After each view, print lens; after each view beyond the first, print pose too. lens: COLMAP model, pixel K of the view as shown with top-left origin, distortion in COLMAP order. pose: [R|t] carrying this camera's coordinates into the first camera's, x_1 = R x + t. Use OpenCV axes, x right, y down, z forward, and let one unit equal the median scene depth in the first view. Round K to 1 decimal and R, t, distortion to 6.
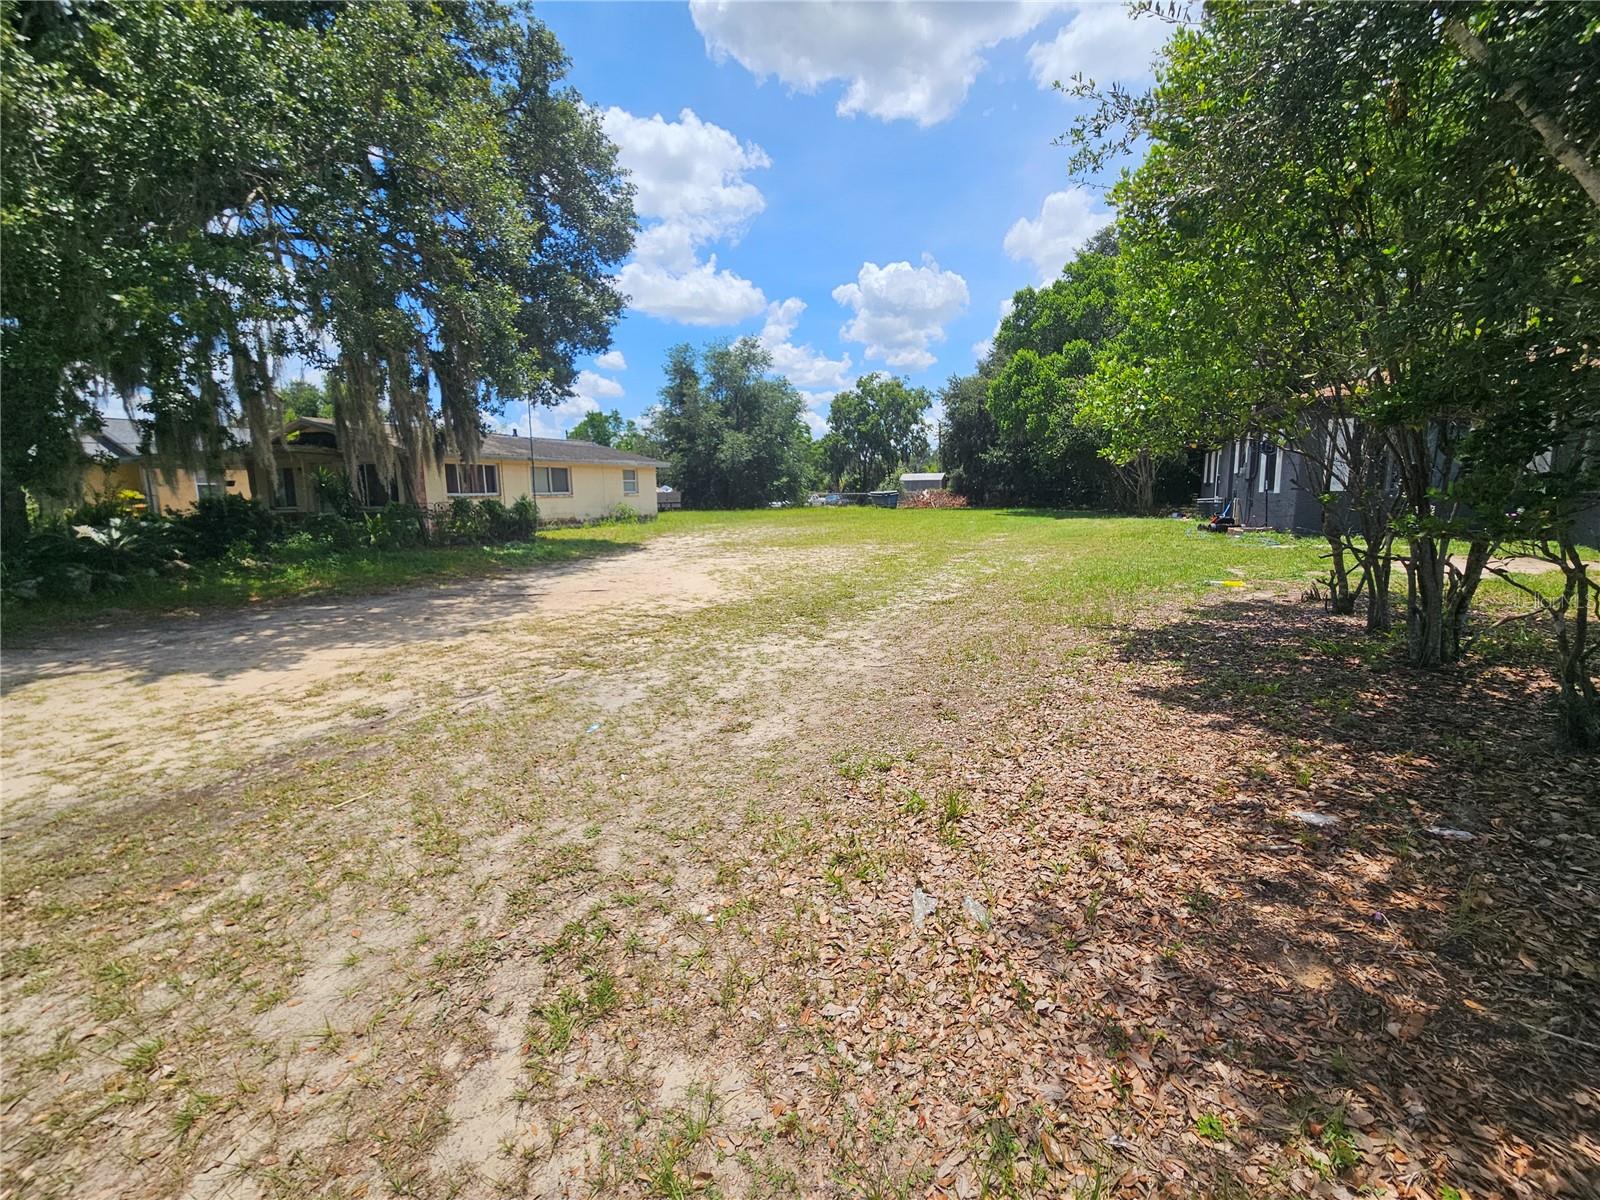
lens RADIAL K [[653.2, 0, 803.0], [0, 653.2, 590.9], [0, 0, 1]] dist [-0.010202, -0.000139]
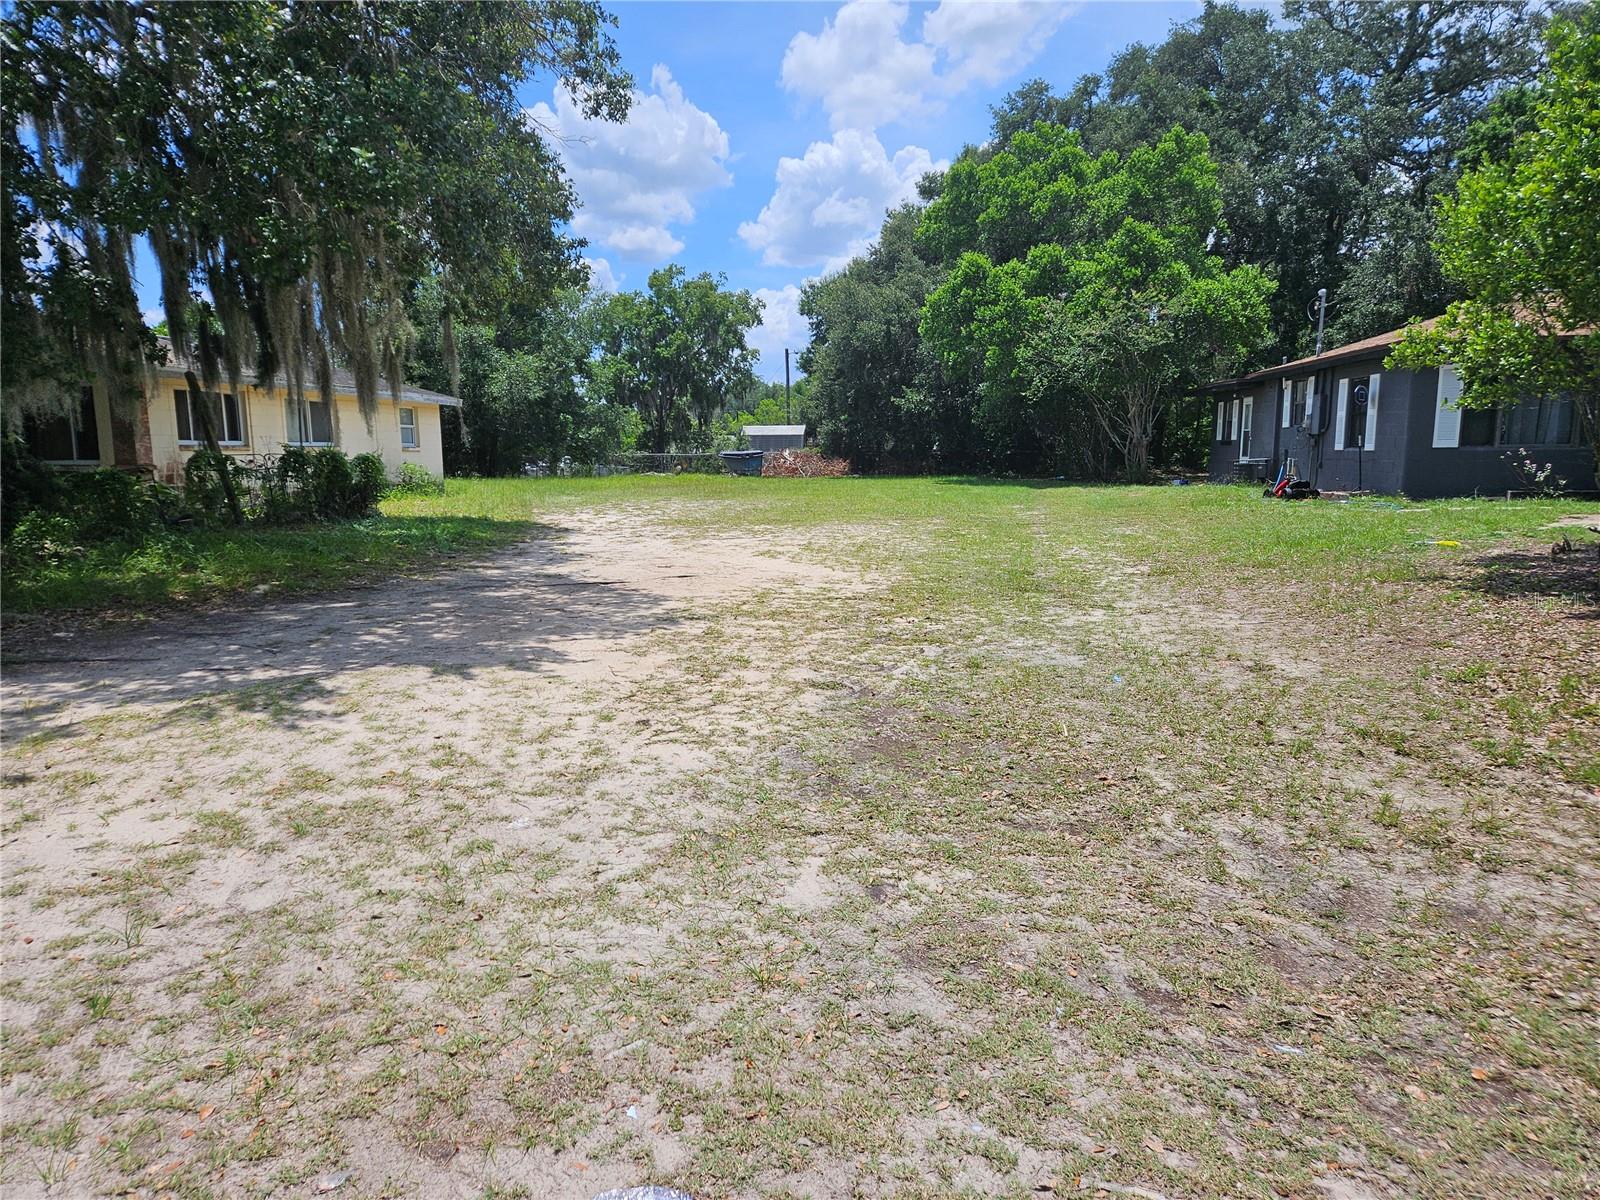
lens RADIAL K [[1051.6, 0, 797.6], [0, 1051.6, 607.9], [0, 0, 1]] dist [0.063357, 0.001013]
pose [[0.957125, -0.033154, 0.287771, -0.143810], [0.034915, 0.999390, -0.000989, 0.010628], [-0.287563, 0.010994, 0.957699, -0.042747]]
